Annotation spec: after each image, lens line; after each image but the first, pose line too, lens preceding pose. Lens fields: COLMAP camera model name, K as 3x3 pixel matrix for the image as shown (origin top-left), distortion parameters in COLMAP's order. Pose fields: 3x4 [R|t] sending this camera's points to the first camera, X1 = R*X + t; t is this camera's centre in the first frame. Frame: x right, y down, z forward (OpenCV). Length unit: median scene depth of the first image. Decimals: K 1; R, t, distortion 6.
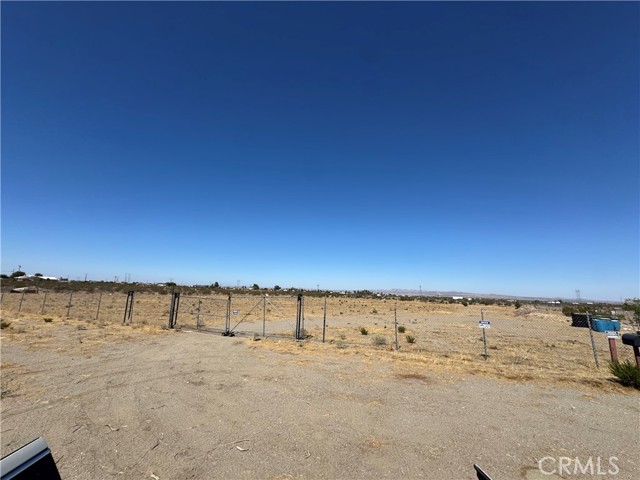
lens RADIAL K [[257.5, 0, 321.1], [0, 257.5, 237.1], [0, 0, 1]] dist [-0.004344, 0.000582]
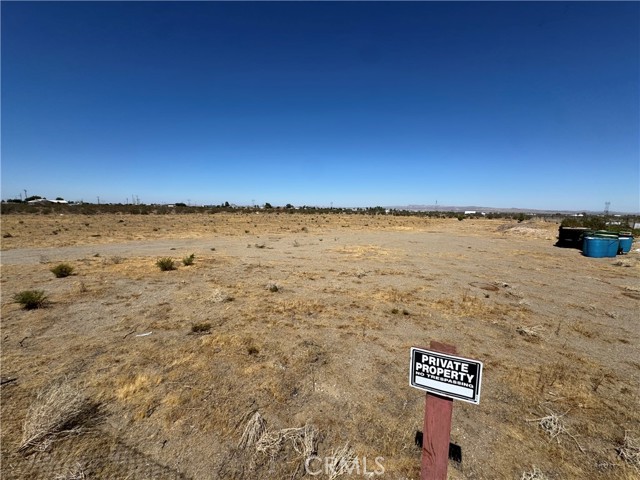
lens RADIAL K [[257.5, 0, 319.5], [0, 257.5, 243.0], [0, 0, 1]] dist [-0.004344, 0.000582]
pose [[0.997547, -0.011405, -0.069063, 1.352773], [0.033692, 0.943062, 0.330906, 0.272164], [0.061357, -0.332421, 0.941133, 0.936821]]
